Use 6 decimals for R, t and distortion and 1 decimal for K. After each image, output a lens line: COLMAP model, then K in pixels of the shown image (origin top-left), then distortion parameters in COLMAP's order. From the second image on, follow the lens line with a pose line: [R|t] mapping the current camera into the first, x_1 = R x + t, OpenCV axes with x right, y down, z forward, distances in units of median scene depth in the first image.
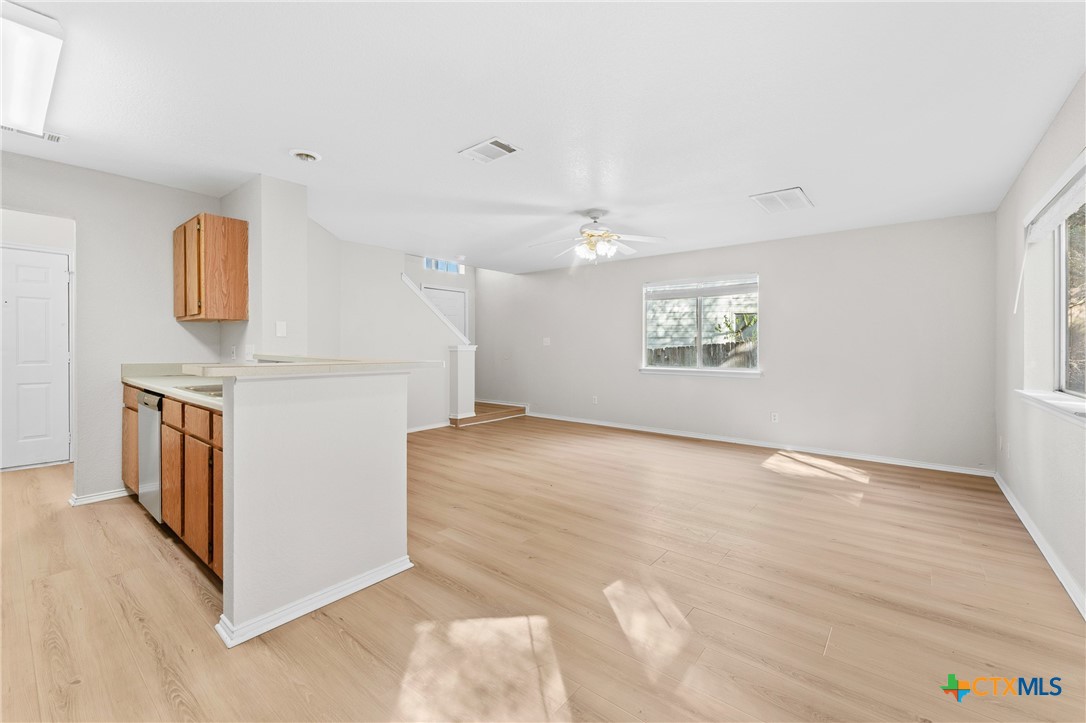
lens RADIAL K [[445.0, 0, 533.2], [0, 445.0, 349.7], [0, 0, 1]] dist [-0.002885, -0.000473]
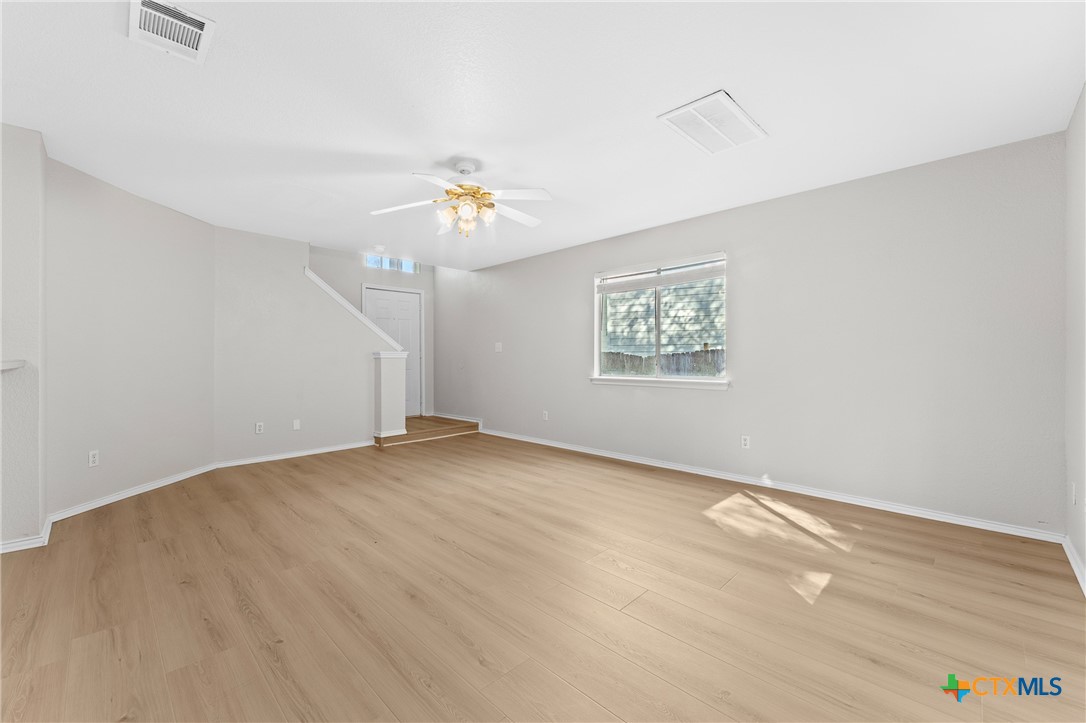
lens RADIAL K [[431.9, 0, 543.0], [0, 431.9, 361.5], [0, 0, 1]] dist [-0.000948, -0.000135]
pose [[0.996880, -0.004970, -0.078774, 0.218334], [0.004891, 0.999987, -0.001184, 0.012495], [0.078779, 0.000795, 0.996892, 0.204254]]
